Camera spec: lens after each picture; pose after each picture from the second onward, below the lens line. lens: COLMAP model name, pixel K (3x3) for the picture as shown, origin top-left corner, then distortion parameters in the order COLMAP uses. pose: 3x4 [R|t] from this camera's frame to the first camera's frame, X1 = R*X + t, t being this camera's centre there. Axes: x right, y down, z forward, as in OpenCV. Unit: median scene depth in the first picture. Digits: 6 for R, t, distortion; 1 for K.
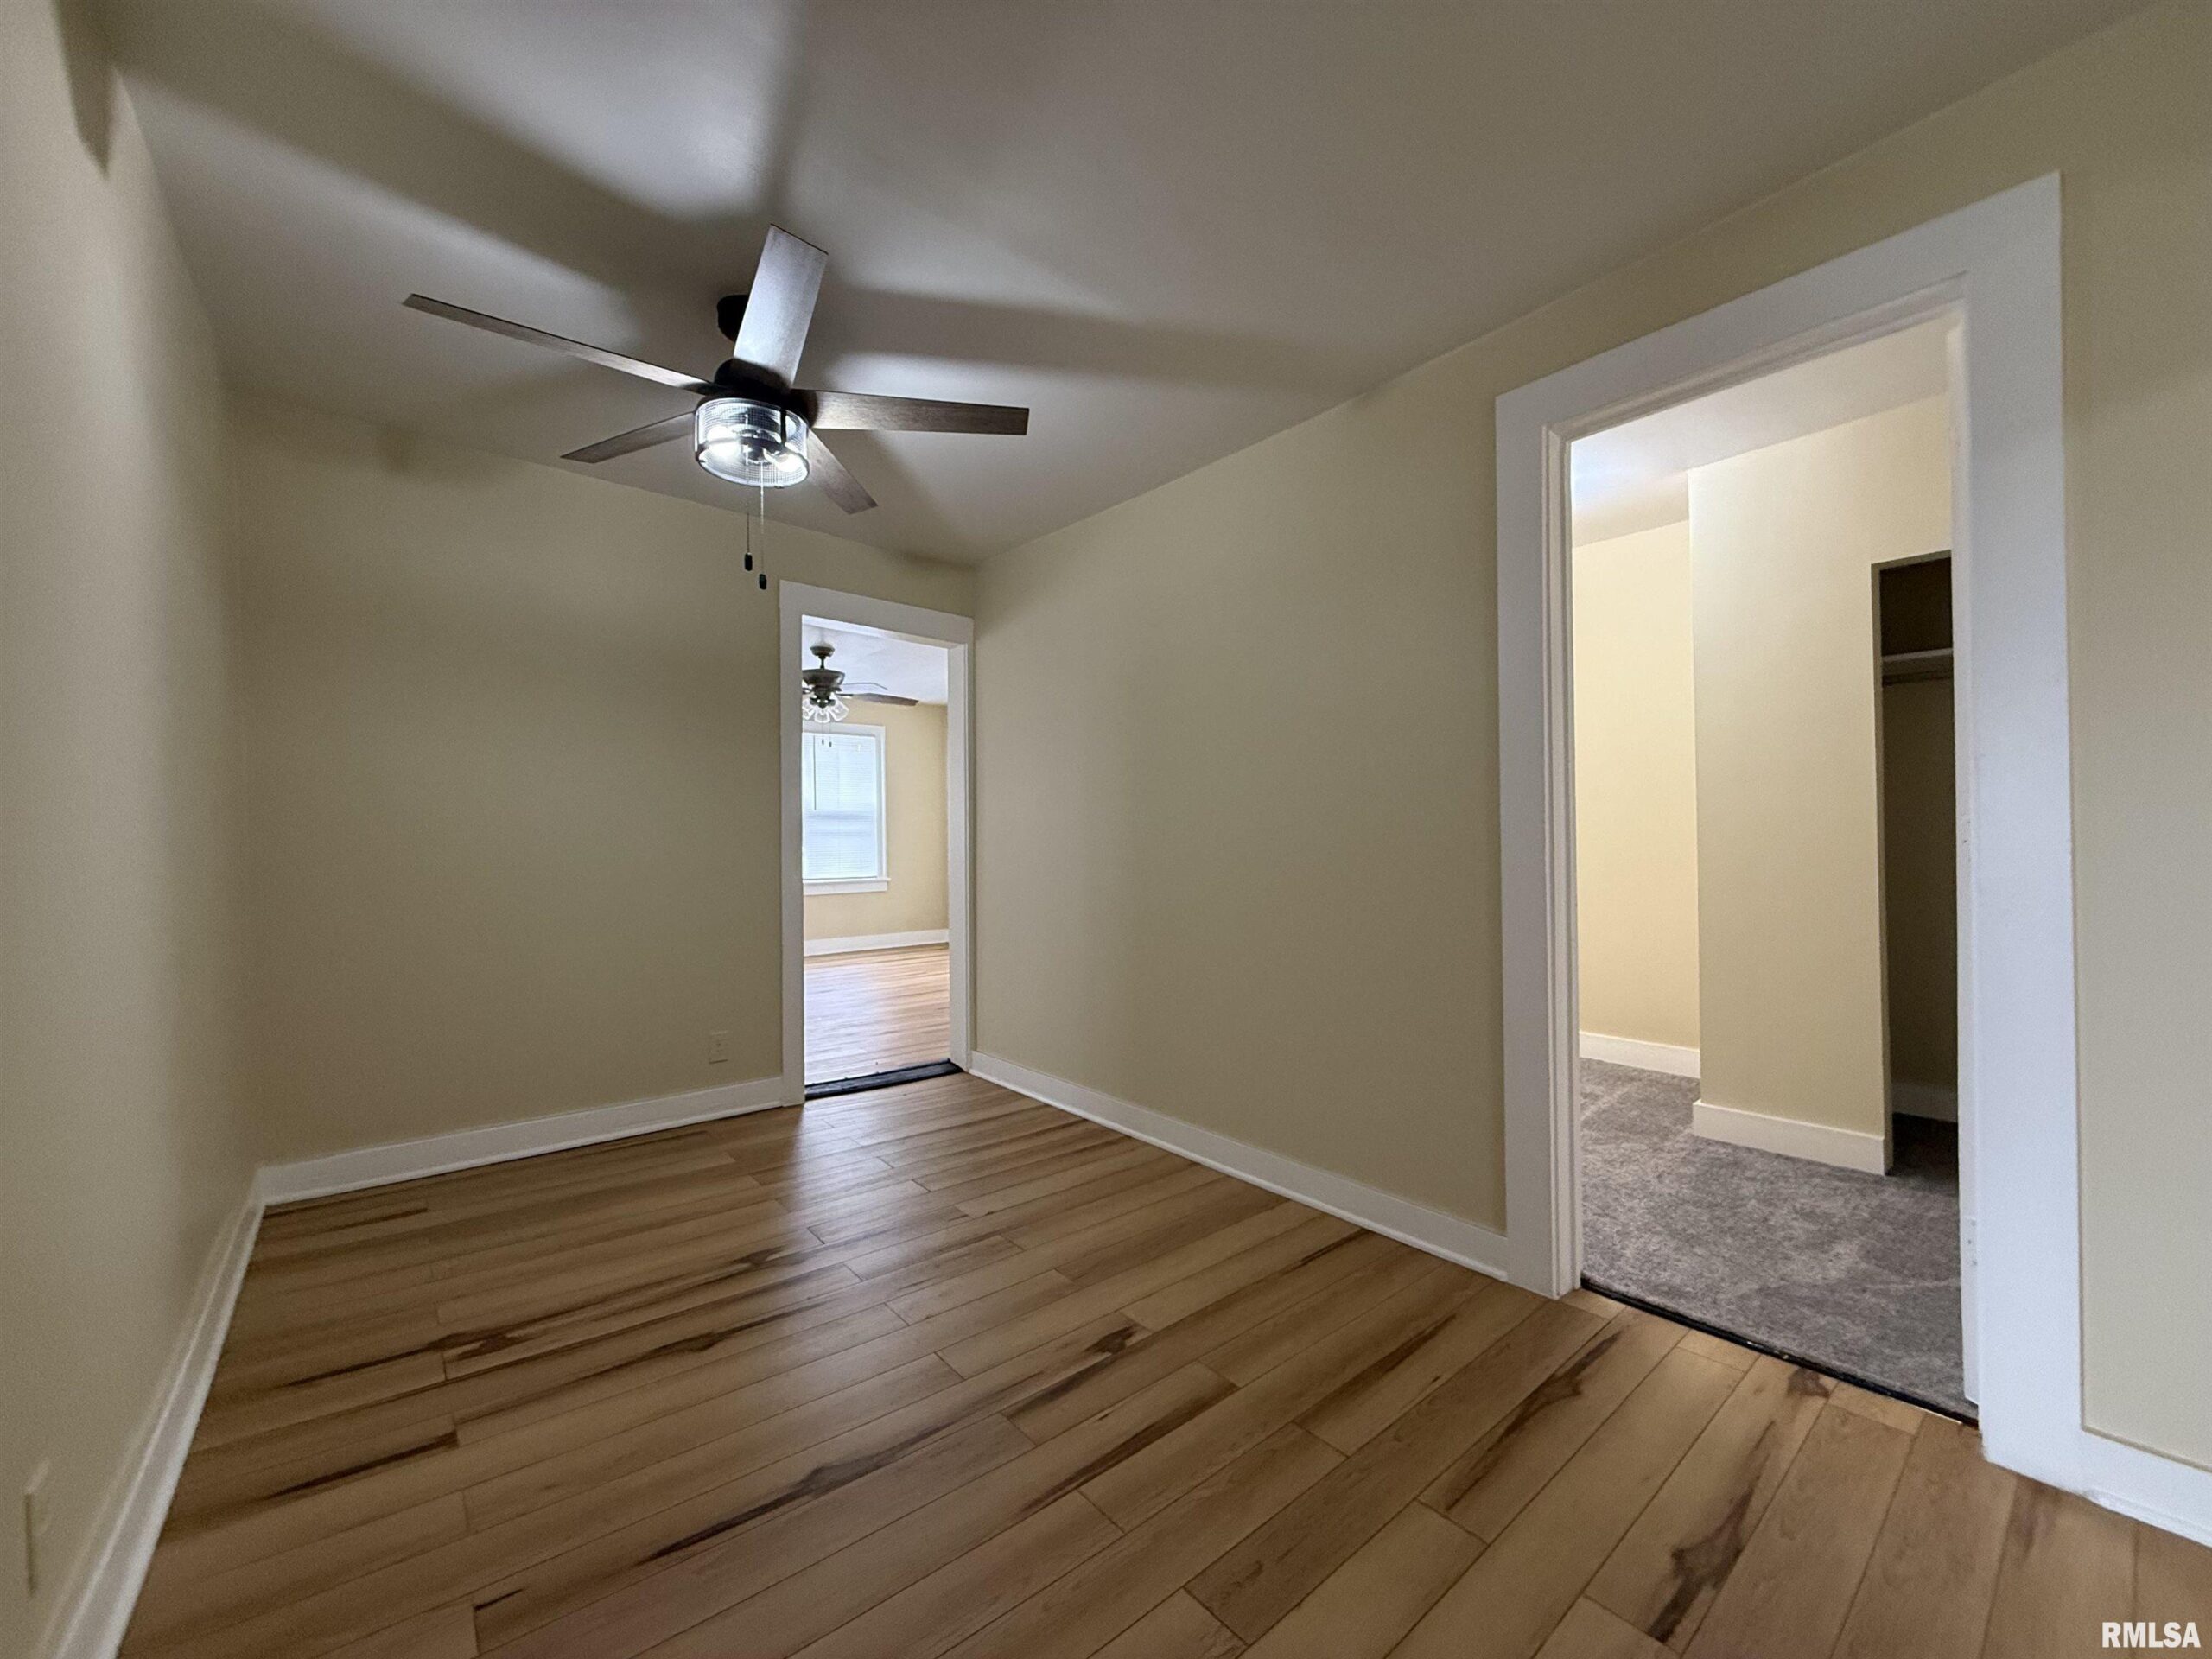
lens RADIAL K [[874.3, 0, 1101.7], [0, 874.3, 830.5], [0, 0, 1]] dist [0.000699, -0.000134]
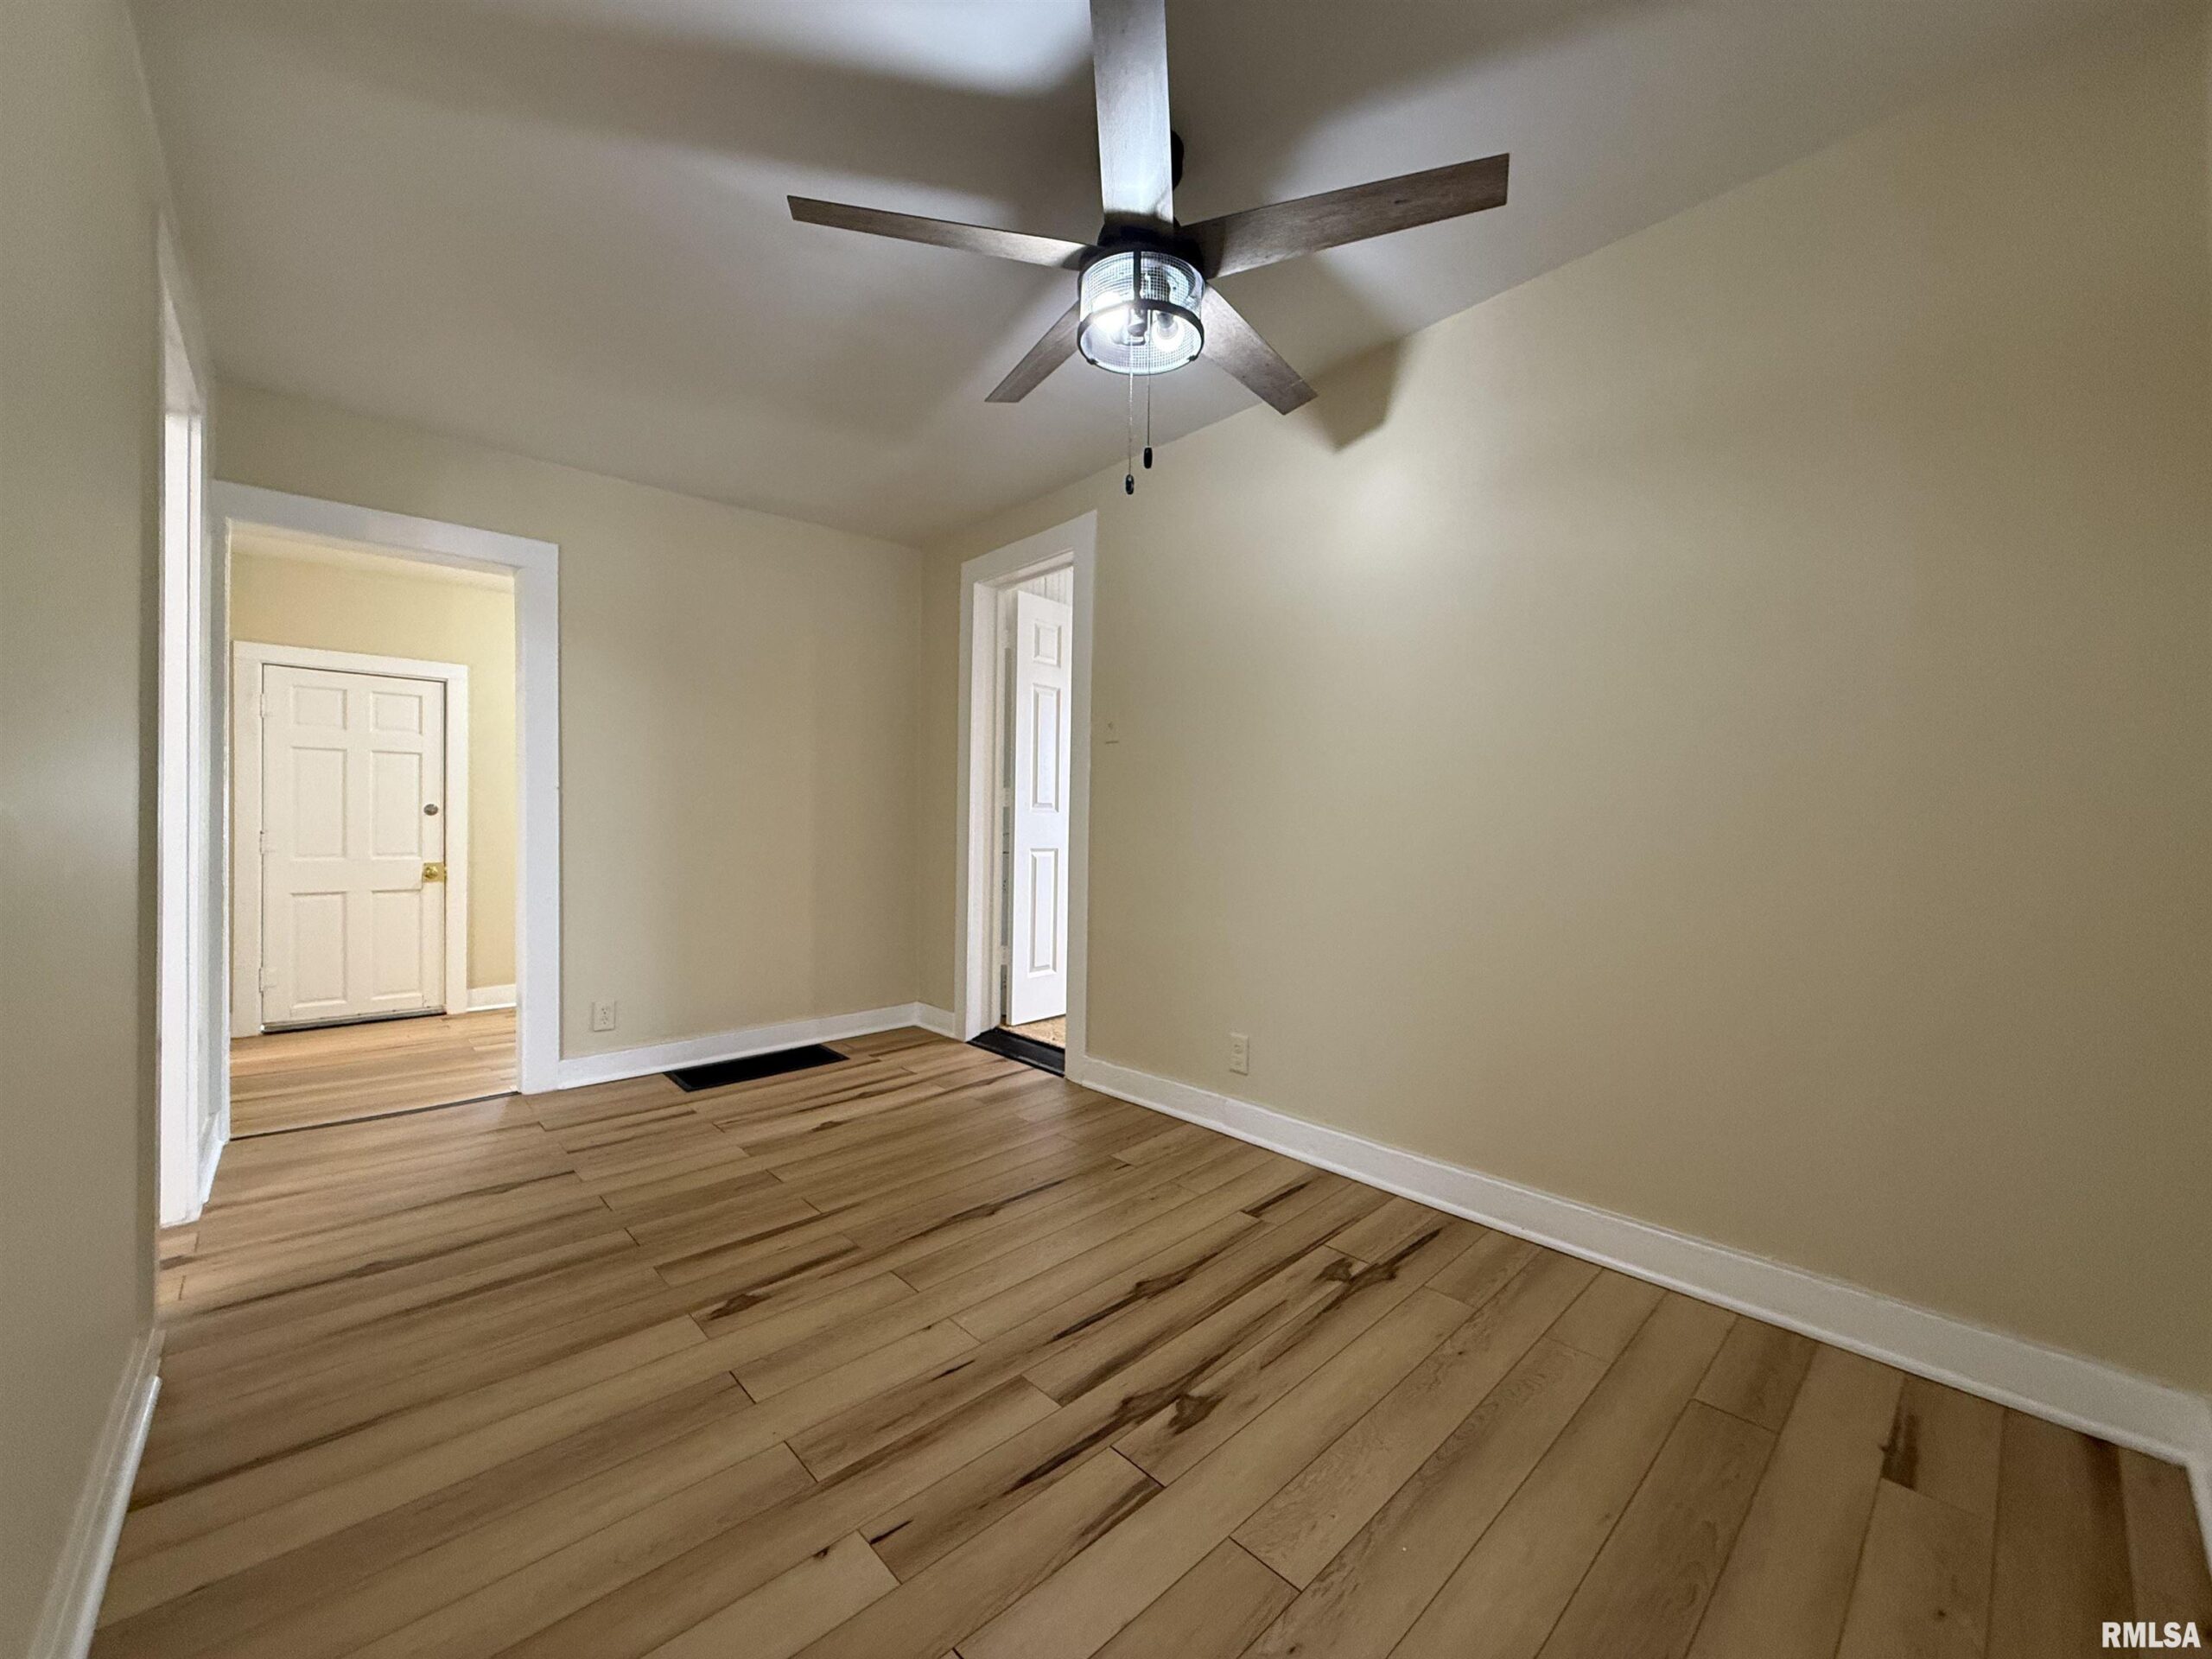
lens RADIAL K [[874.3, 0, 1101.7], [0, 874.3, 830.5], [0, 0, 1]] dist [0.000699, -0.000134]
pose [[-0.998646, 0.004110, -0.051851, -0.349154], [0.003785, 0.999973, 0.006352, 0.042684], [0.051875, 0.006147, -0.998635, 2.009233]]
